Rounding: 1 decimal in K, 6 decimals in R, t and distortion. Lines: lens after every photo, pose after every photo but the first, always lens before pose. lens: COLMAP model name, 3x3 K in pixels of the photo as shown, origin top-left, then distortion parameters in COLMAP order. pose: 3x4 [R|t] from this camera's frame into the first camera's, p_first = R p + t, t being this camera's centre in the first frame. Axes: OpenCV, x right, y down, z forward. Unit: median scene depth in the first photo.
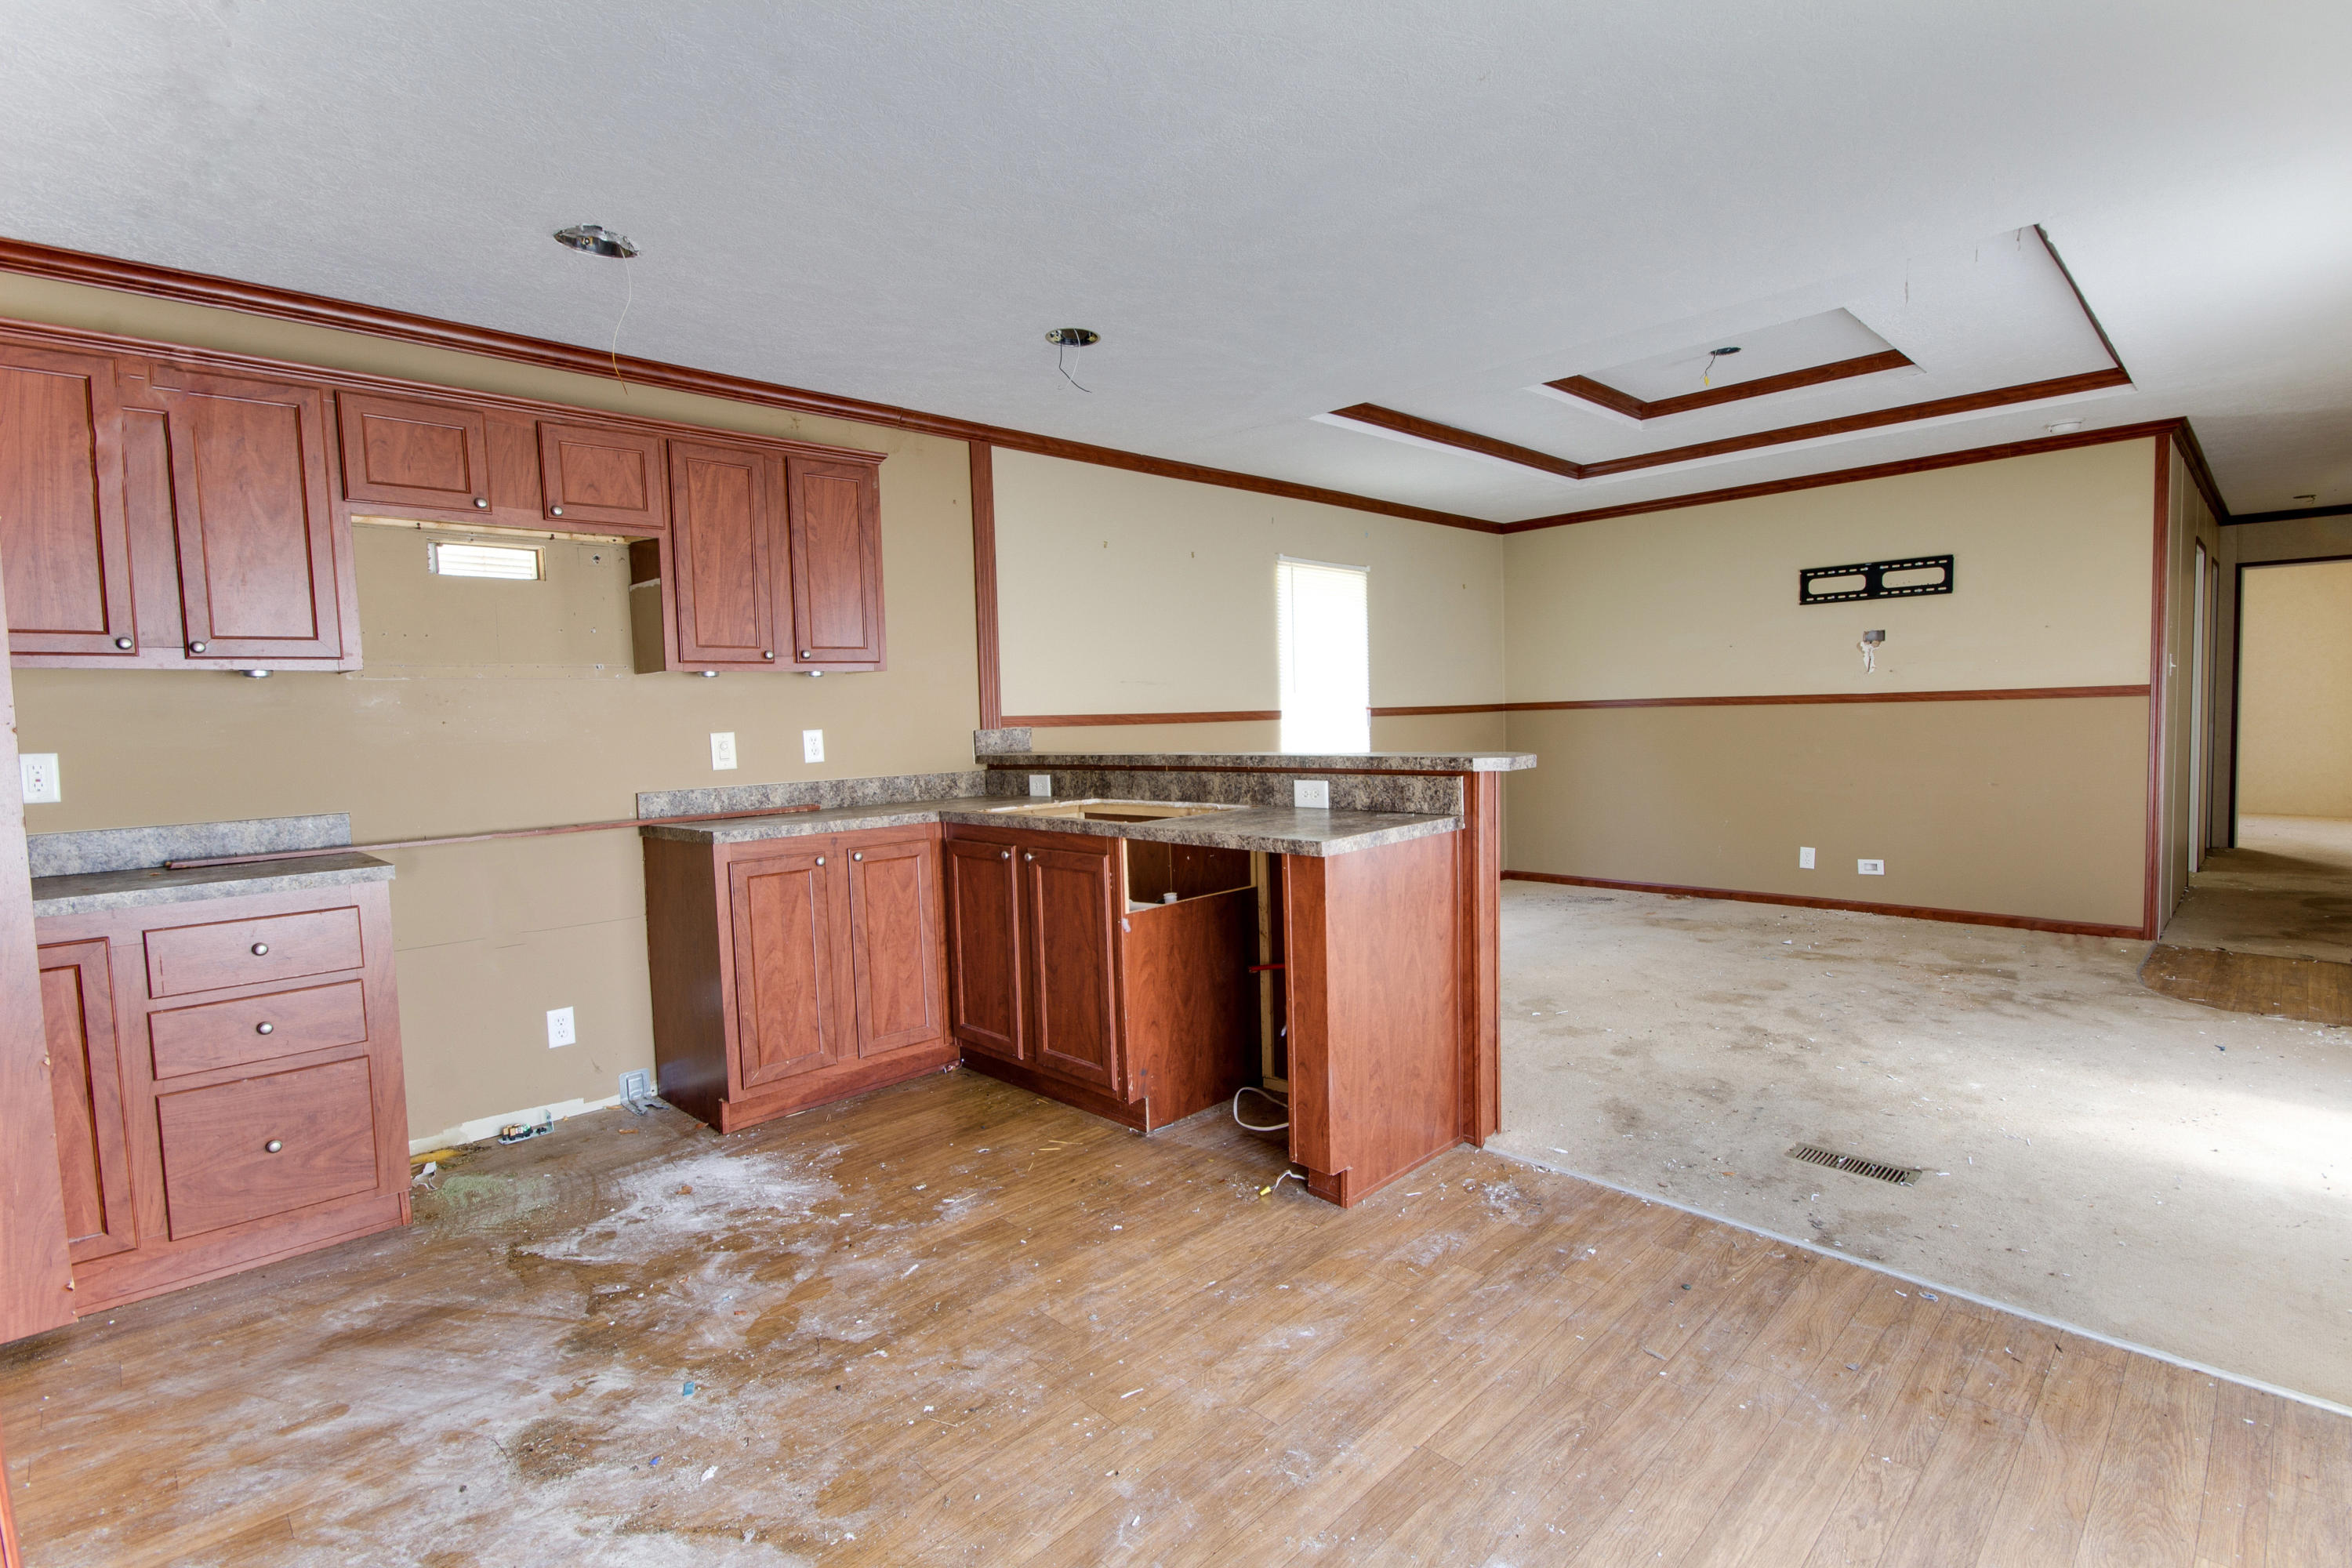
lens RADIAL K [[1090.4, 0, 1189.0], [0, 1090.4, 780.7], [0, 0, 1]] dist [0.000012, -0.005087]
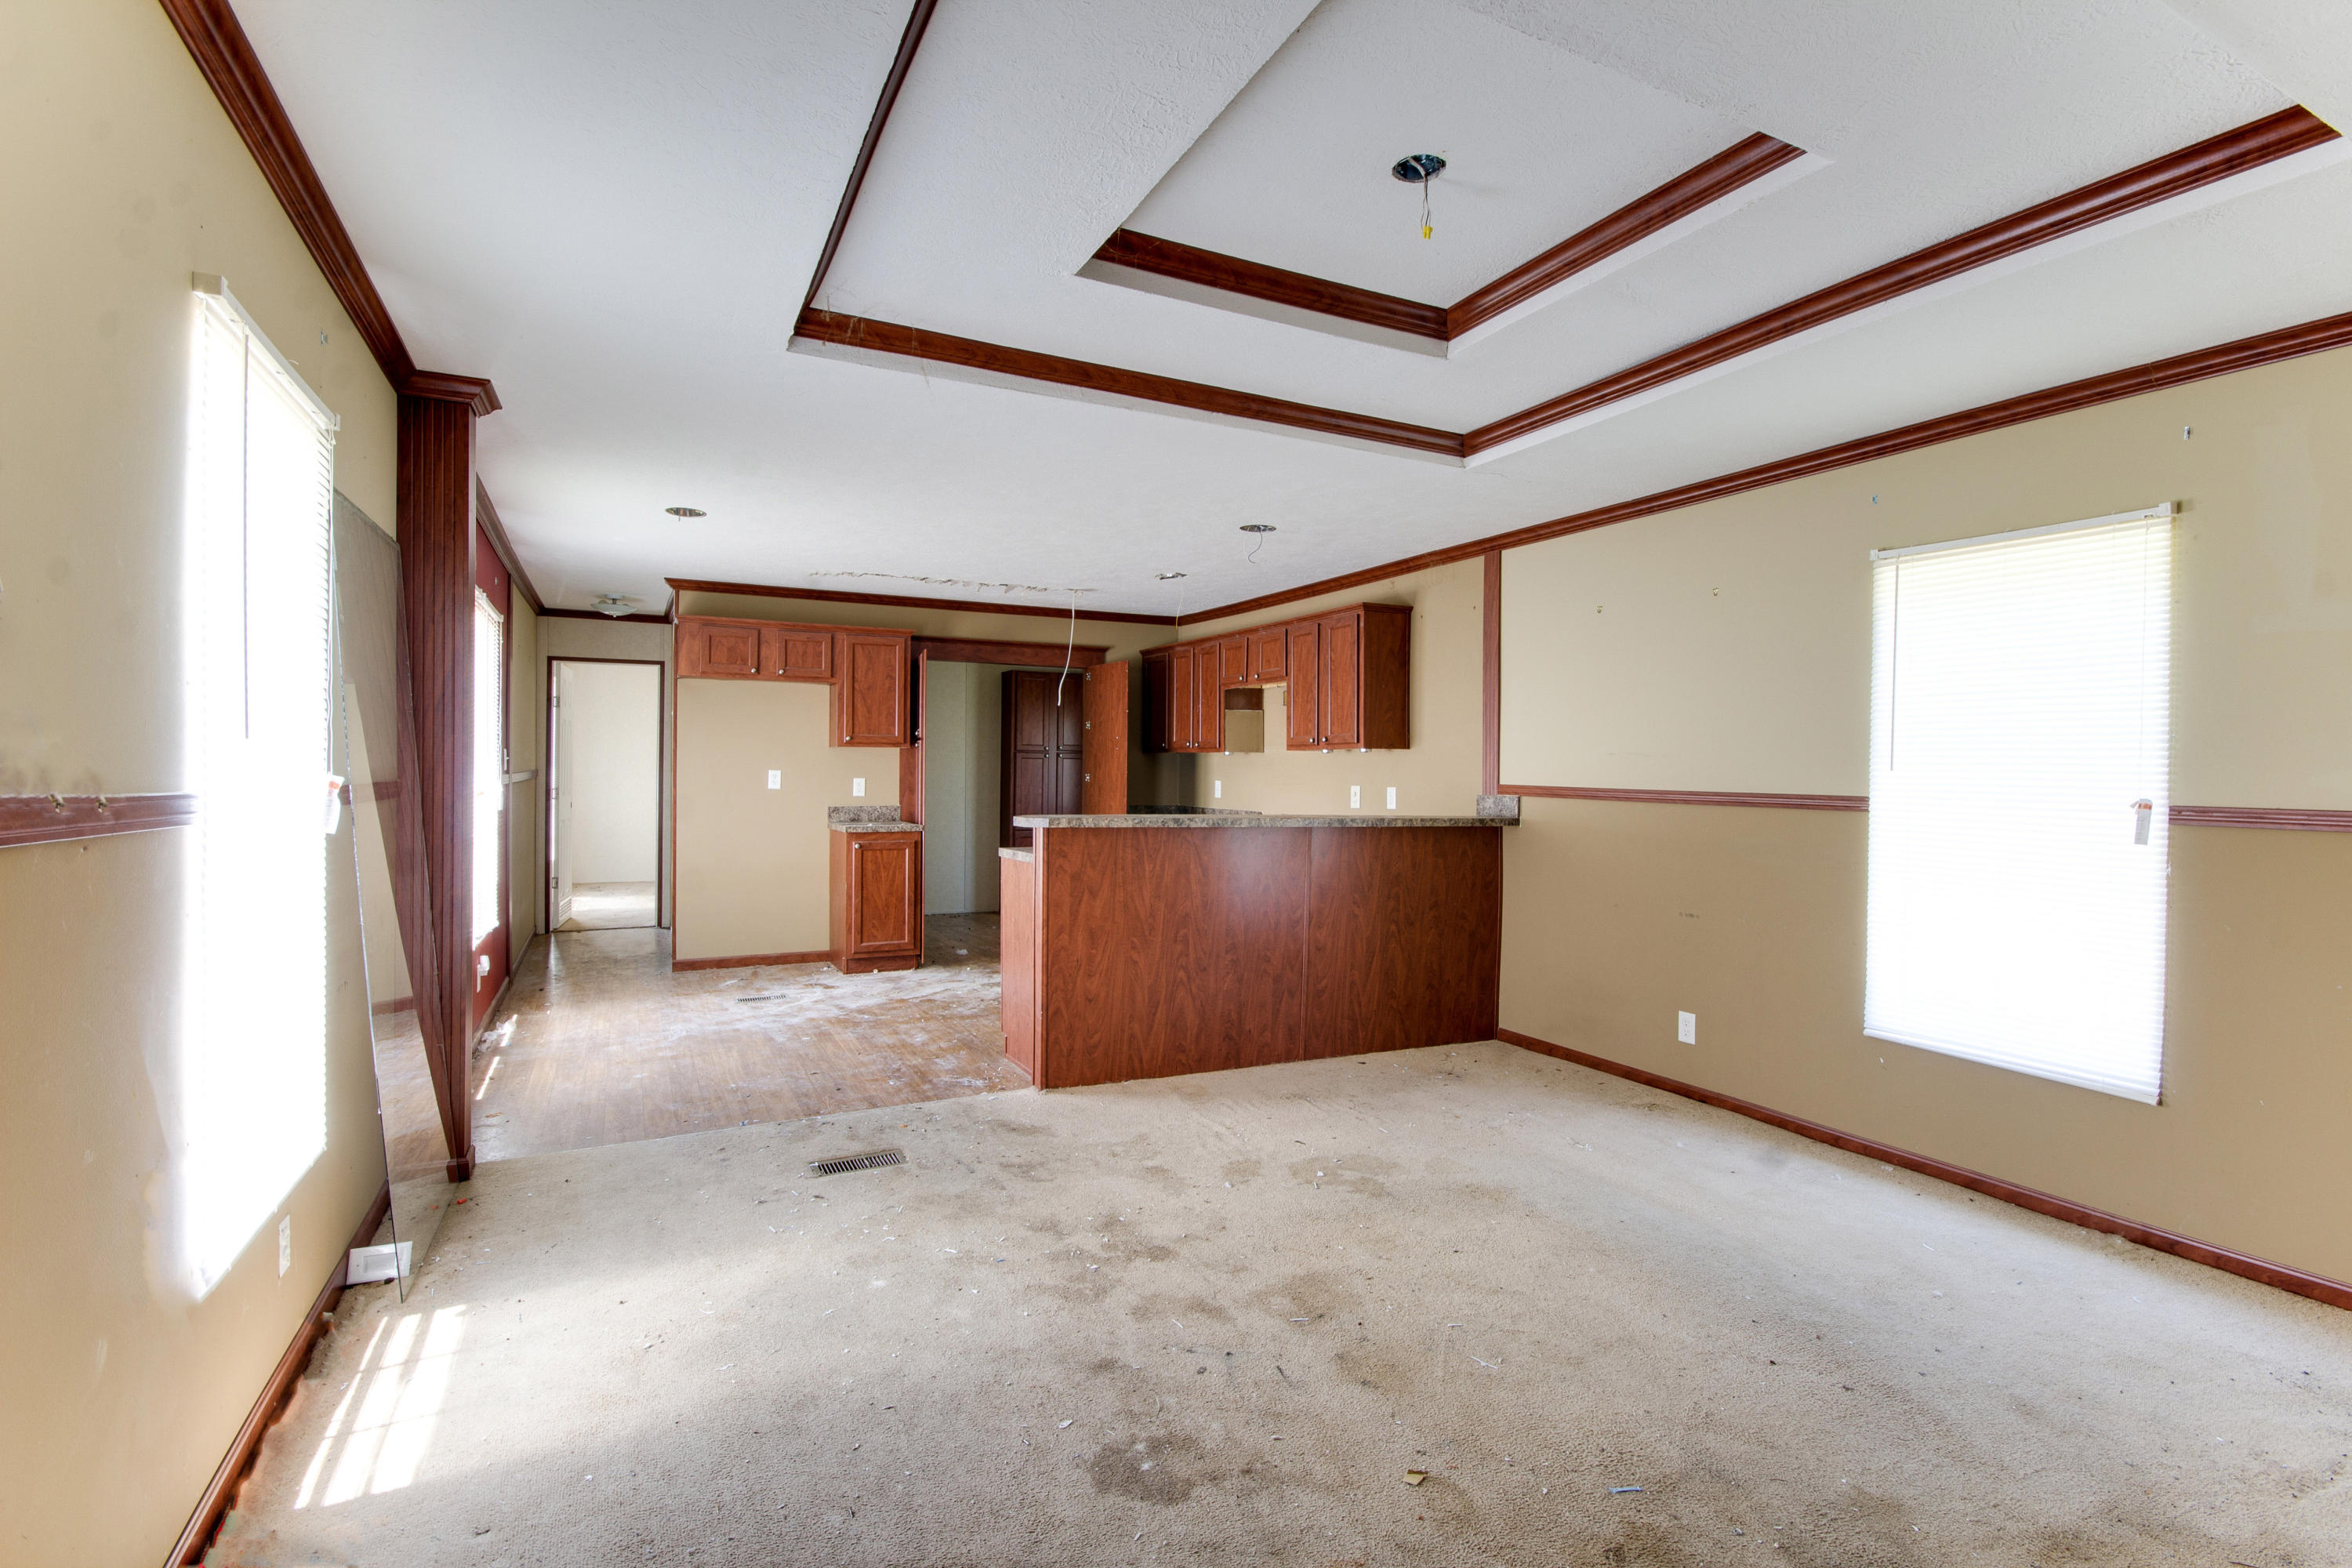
lens RADIAL K [[1090.4, 0, 1182.8], [0, 1090.4, 781.2], [0, 0, 1]] dist [0.000012, -0.005087]
pose [[-0.297470, 0.035523, -0.954070, 1.413237], [-0.066471, 0.996112, 0.057814, -0.148148], [0.952414, 0.080616, -0.293953, 1.425957]]
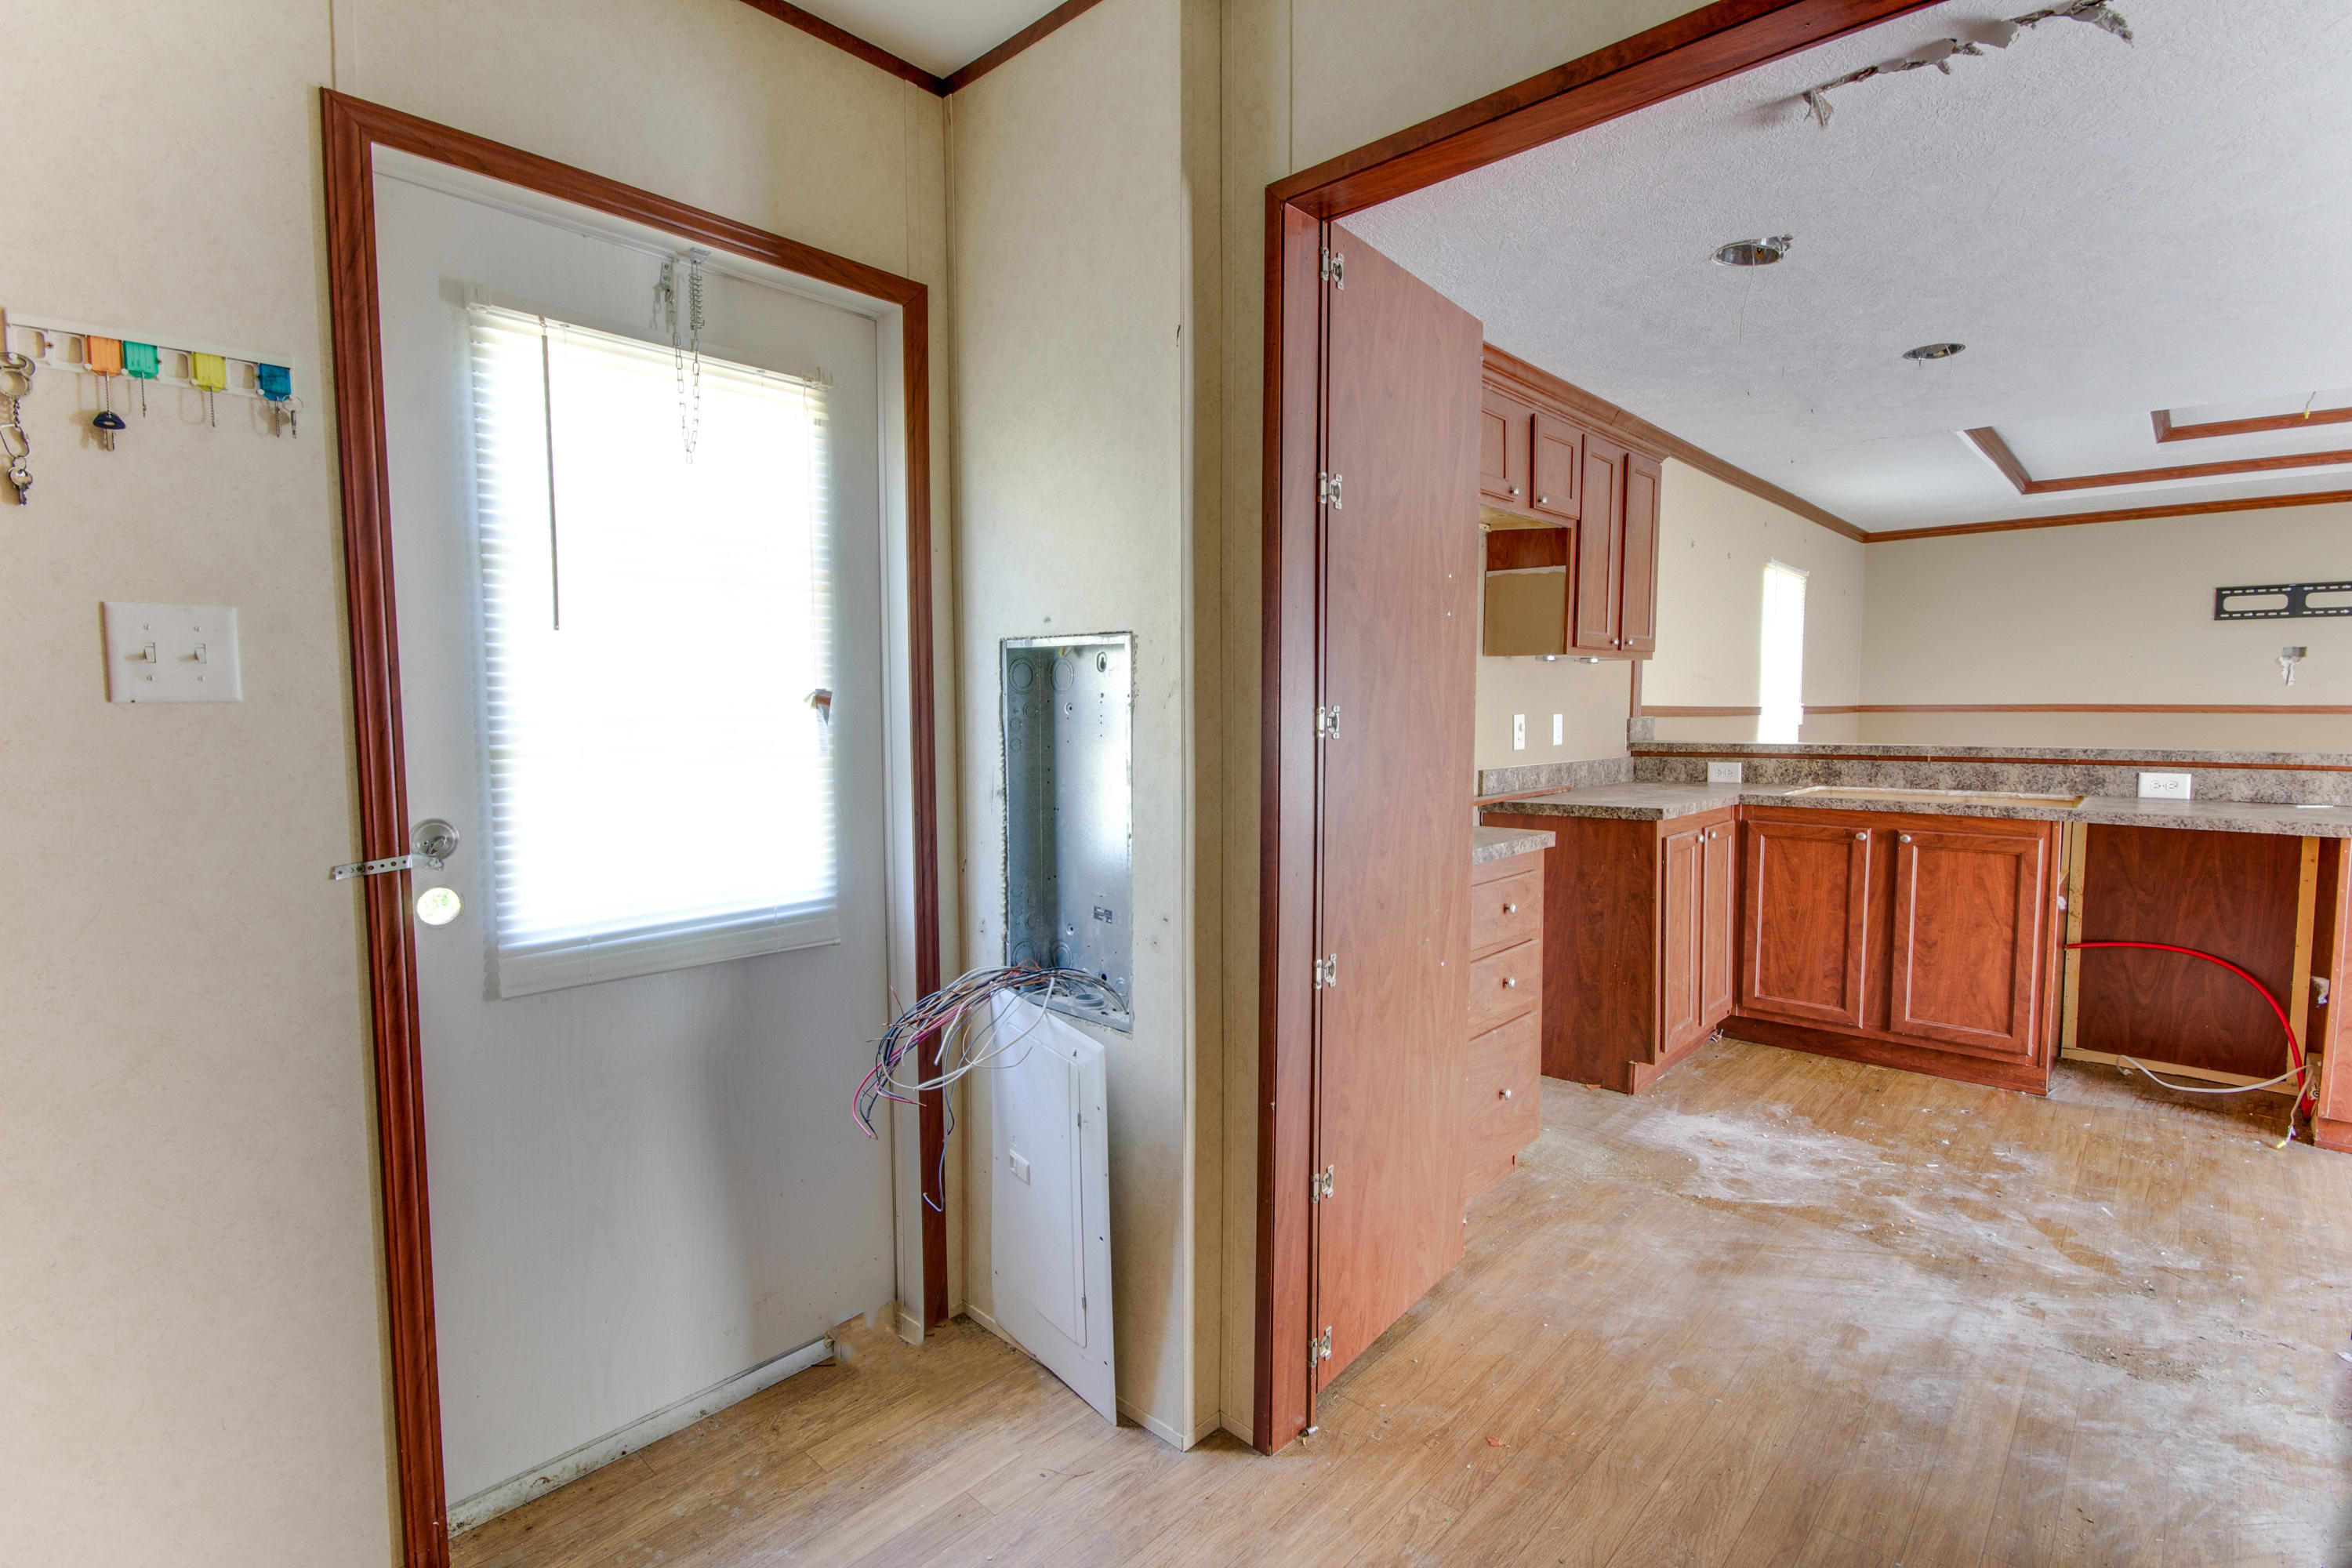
lens RADIAL K [[1090.4, 0, 1169.5], [0, 1090.4, 773.9], [0, 0, 1]] dist [0.000012, -0.005087]
pose [[0.998905, 0.023689, 0.040353, -0.929947], [-0.023699, 0.999719, -0.000226, 0.024431], [-0.040347, -0.000730, 0.999185, -0.037536]]
